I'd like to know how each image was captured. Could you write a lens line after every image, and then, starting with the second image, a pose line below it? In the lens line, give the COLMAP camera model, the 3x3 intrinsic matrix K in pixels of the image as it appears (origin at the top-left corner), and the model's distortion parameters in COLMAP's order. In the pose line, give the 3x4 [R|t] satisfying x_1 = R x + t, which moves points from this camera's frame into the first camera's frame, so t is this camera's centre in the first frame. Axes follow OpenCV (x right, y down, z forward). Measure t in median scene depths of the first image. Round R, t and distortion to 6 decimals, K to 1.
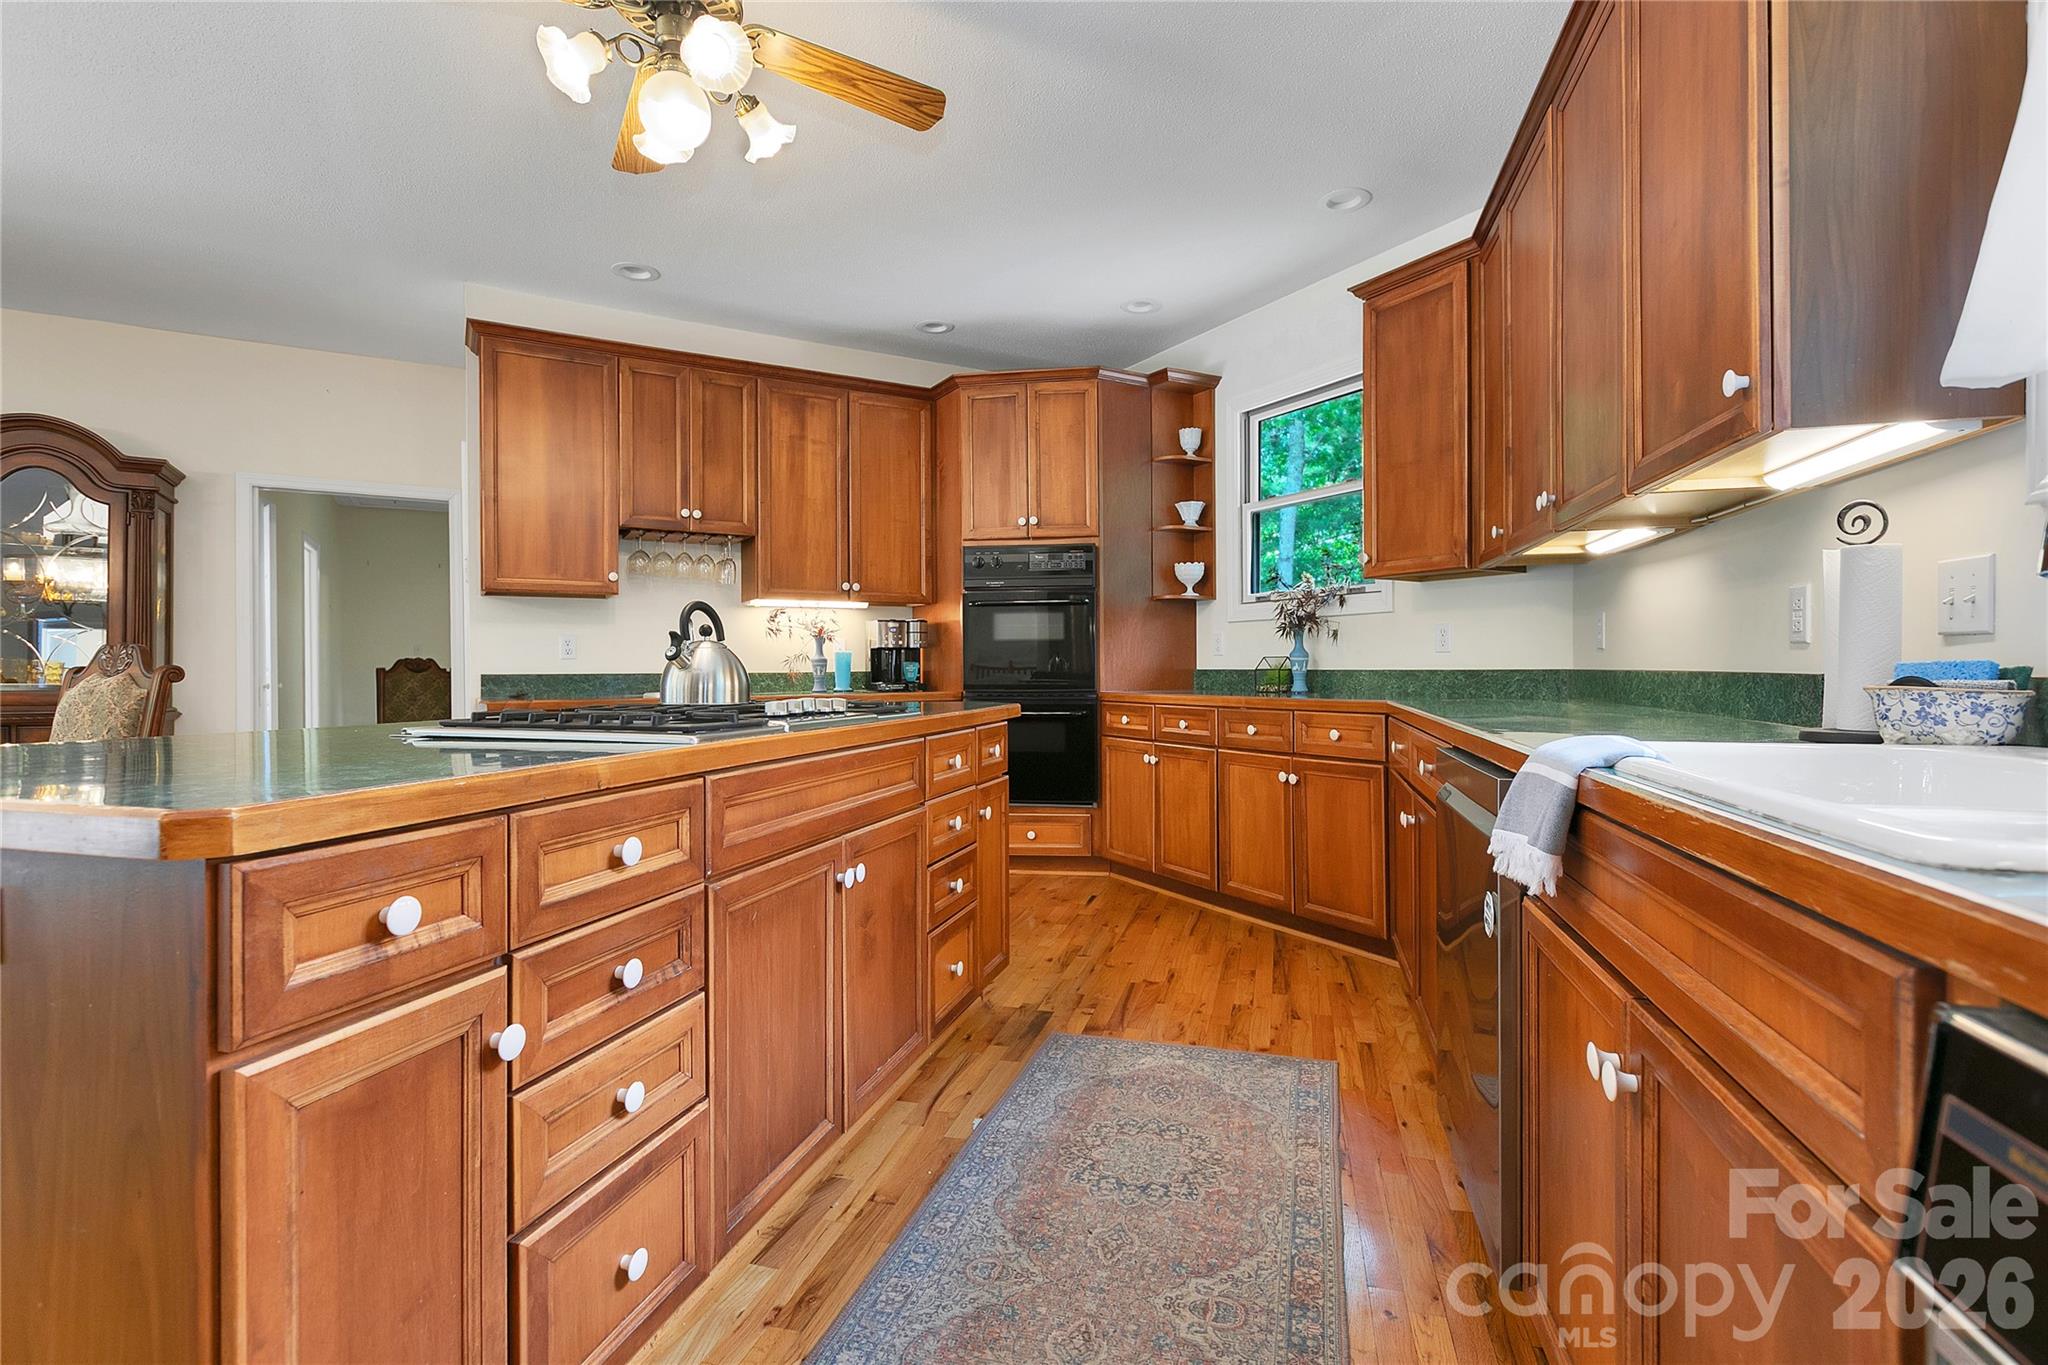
lens RADIAL K [[966.6, 0, 1030.7], [0, 966.6, 672.7], [0, 0, 1]] dist [-0.004280, 0.000083]
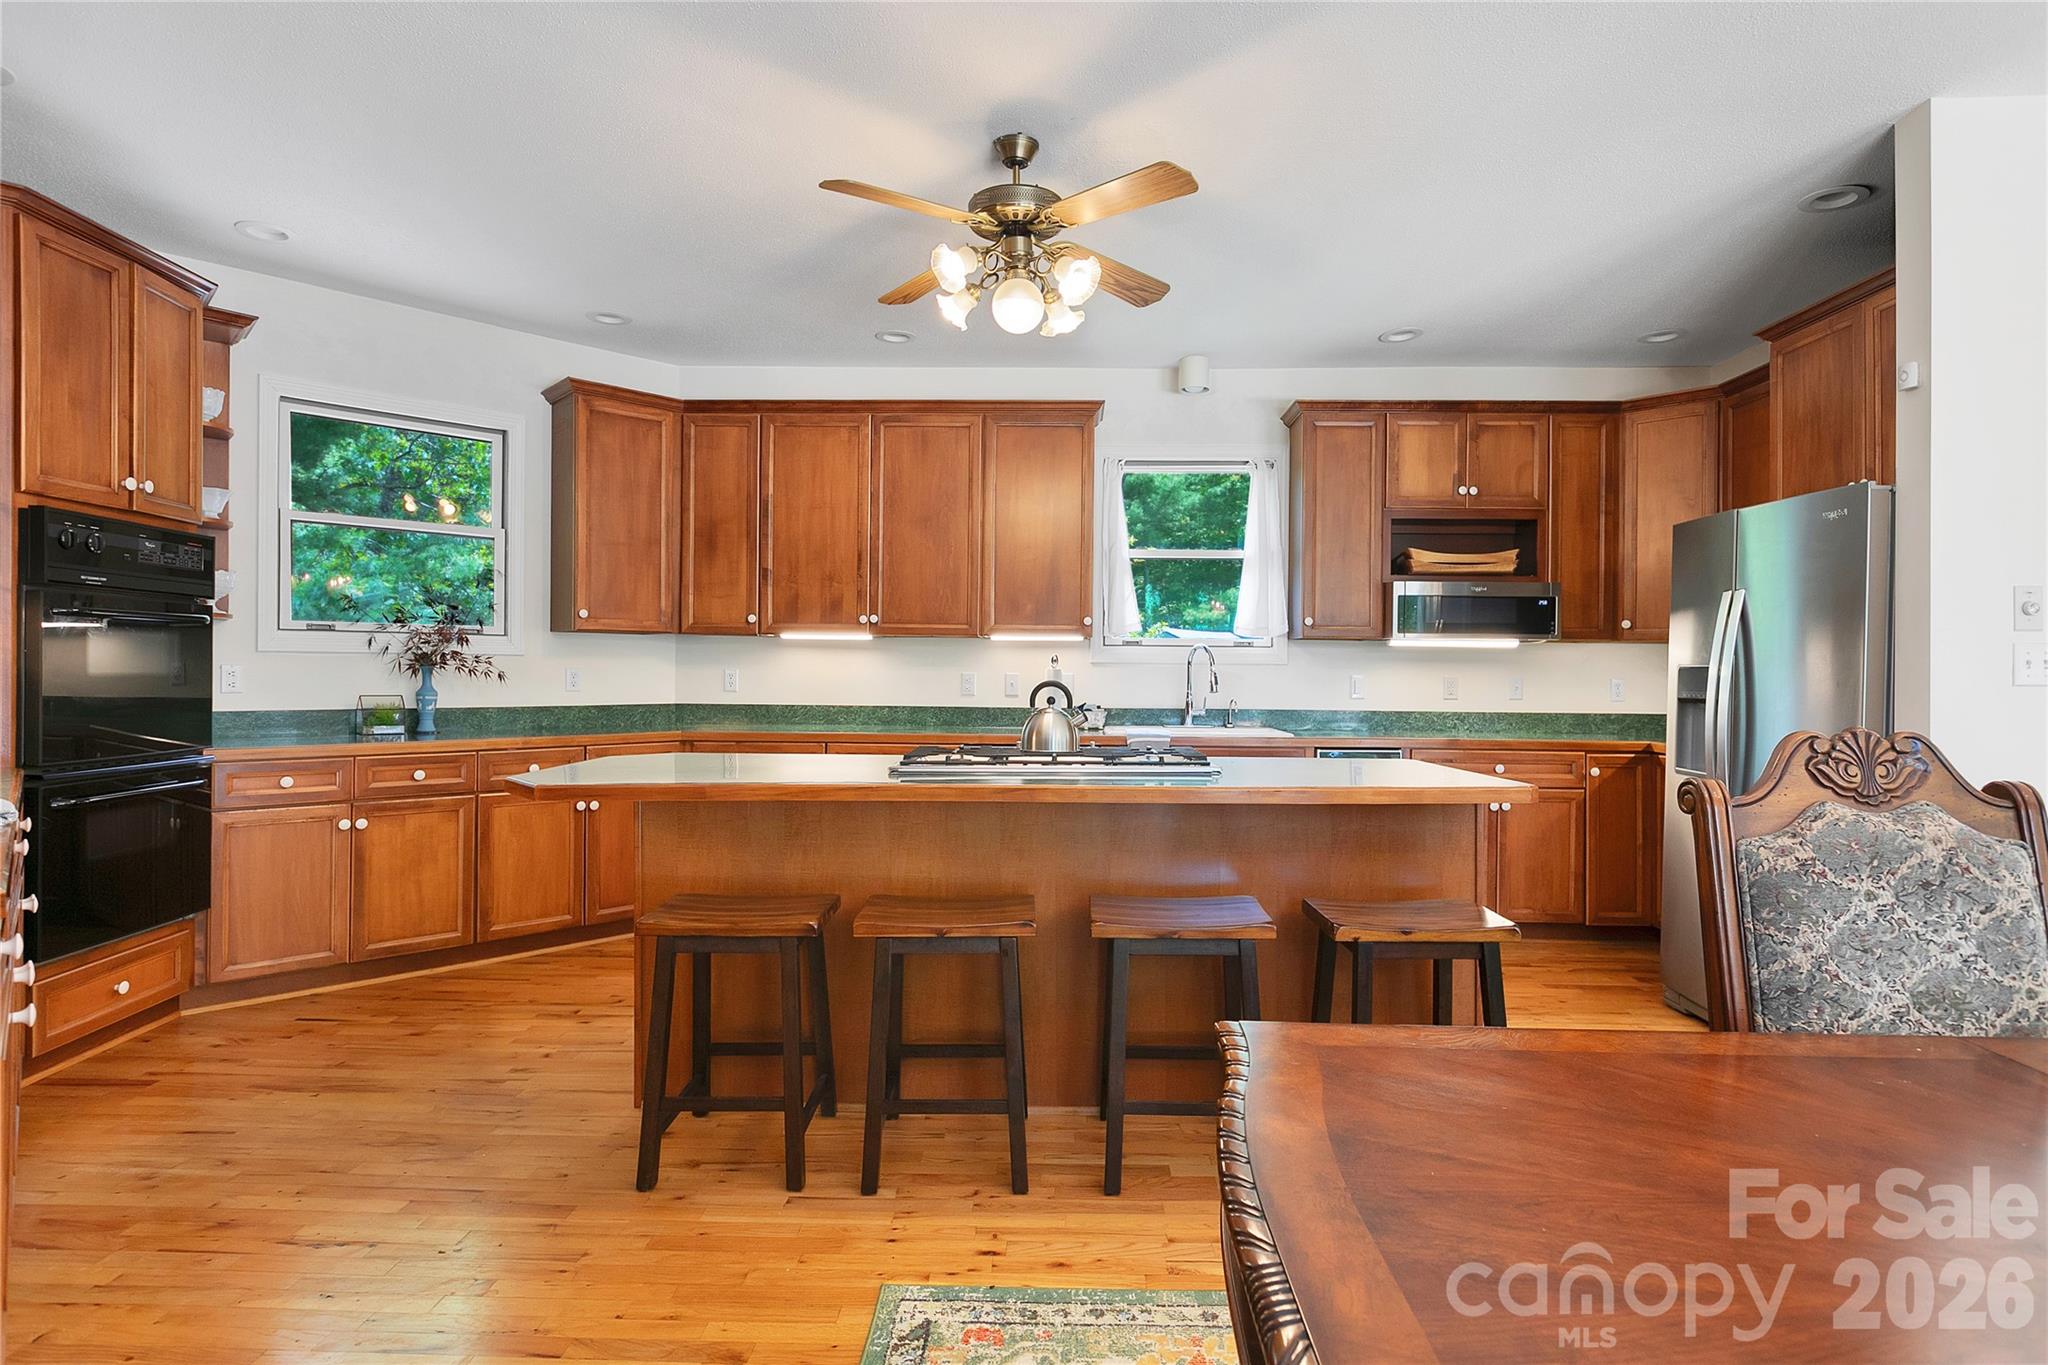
lens RADIAL K [[1028.3, 0, 1026.6], [0, 1028.3, 674.9], [0, 0, 1]] dist [0.004261, 0.000335]
pose [[-0.219911, 0.001558, 0.975519, -0.776167], [0.000149, 0.999999, -0.001564, -0.032066], [-0.975520, -0.000198, -0.219911, 0.581651]]
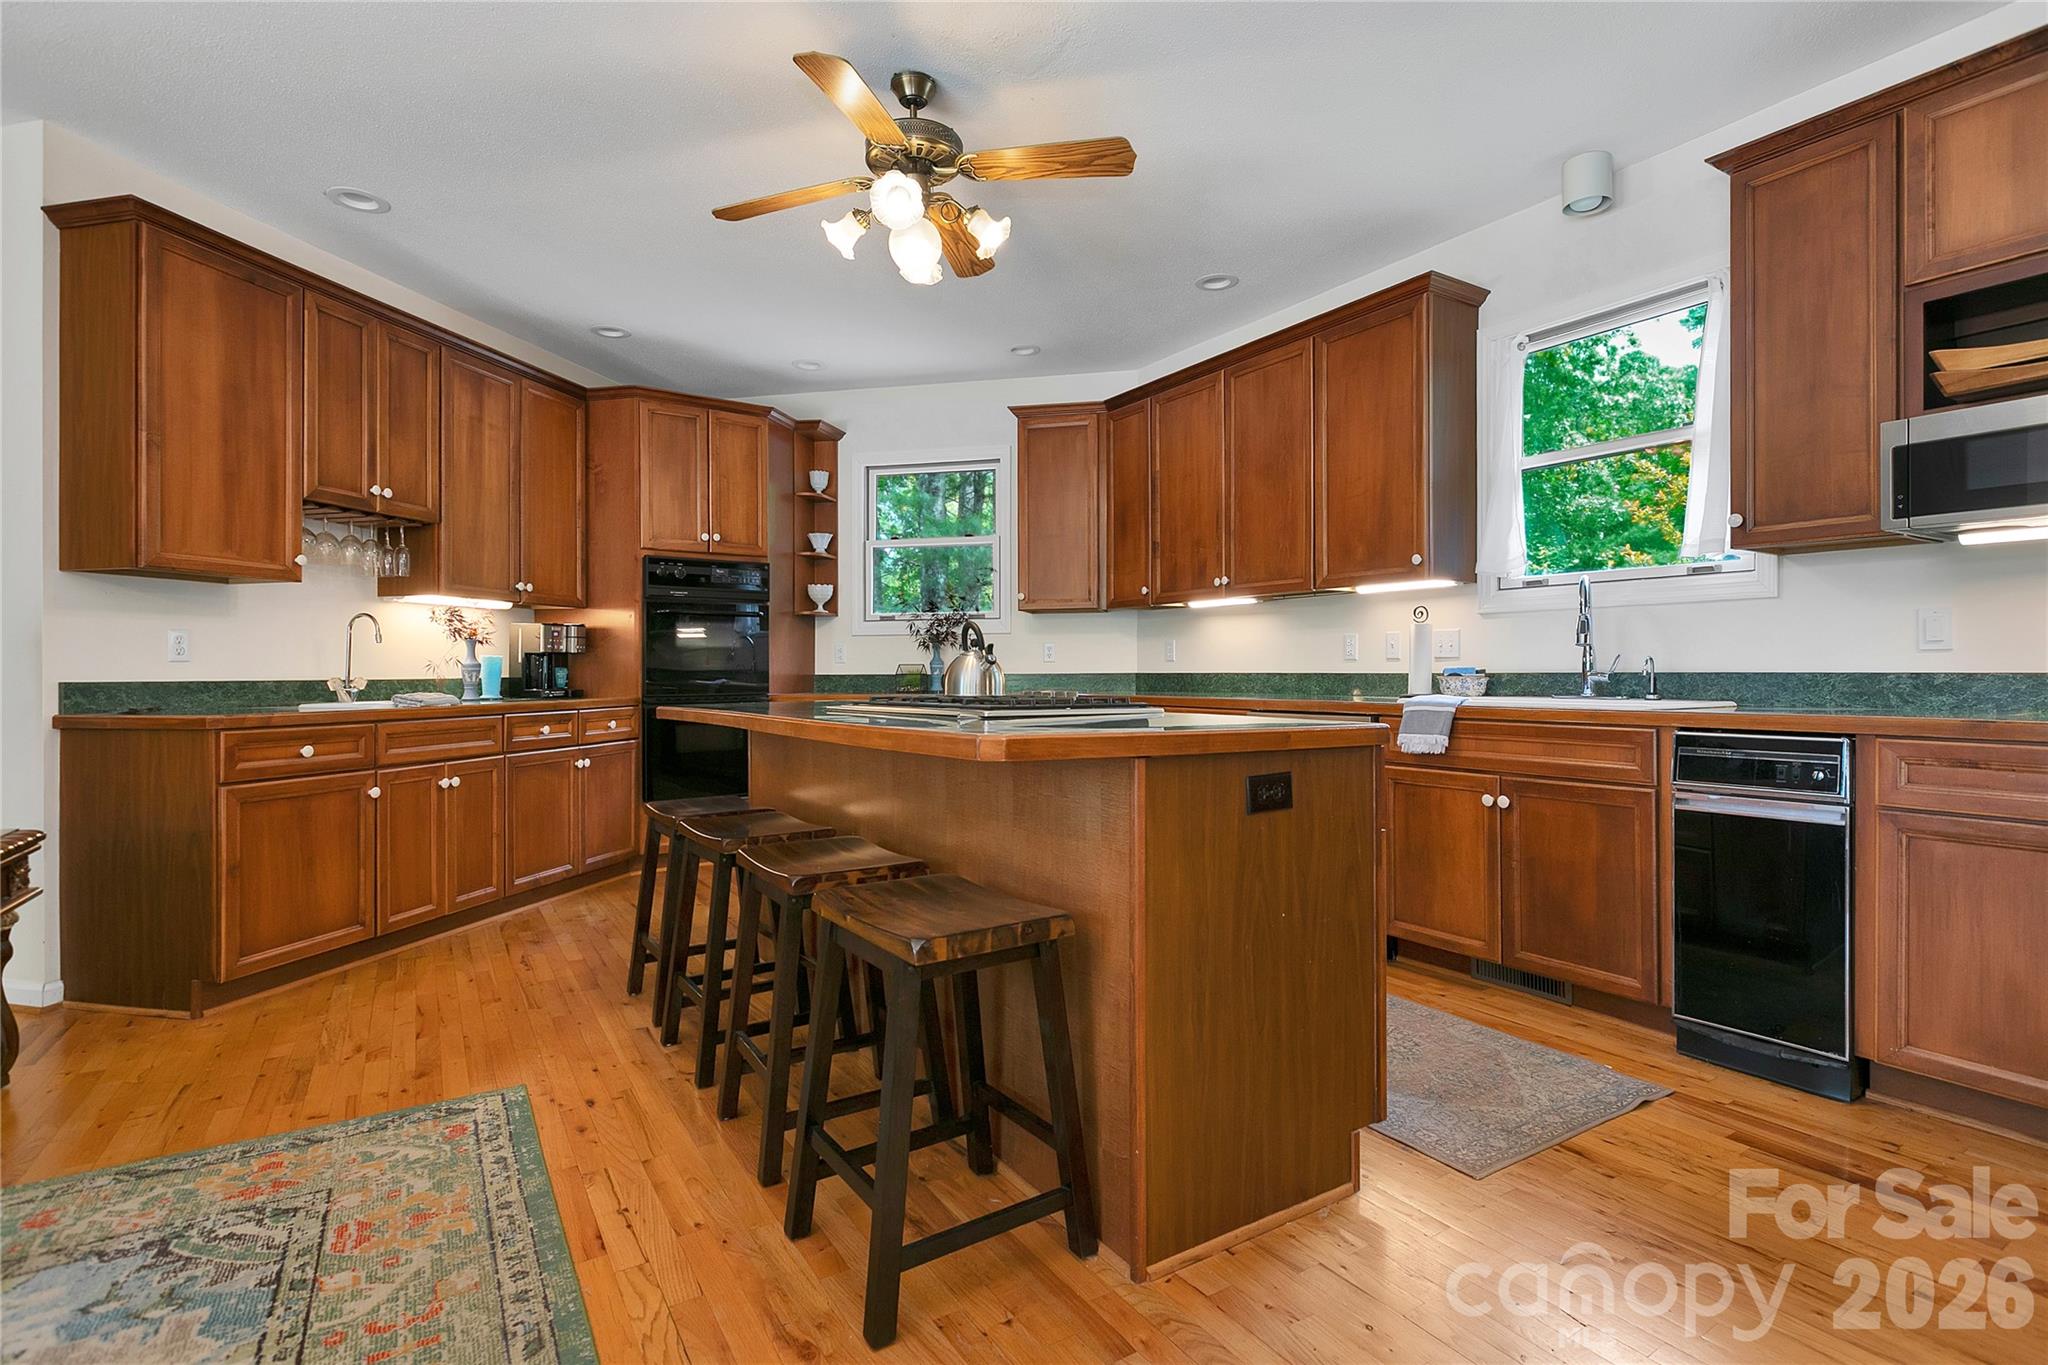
lens RADIAL K [[966.6, 0, 1040.2], [0, 966.6, 680.5], [0, 0, 1]] dist [-0.004280, 0.000083]
pose [[0.678788, -0.005910, 0.734310, -0.541105], [0.006783, 0.999975, 0.001778, 0.003626], [-0.734303, 0.003774, 0.678812, -0.000476]]
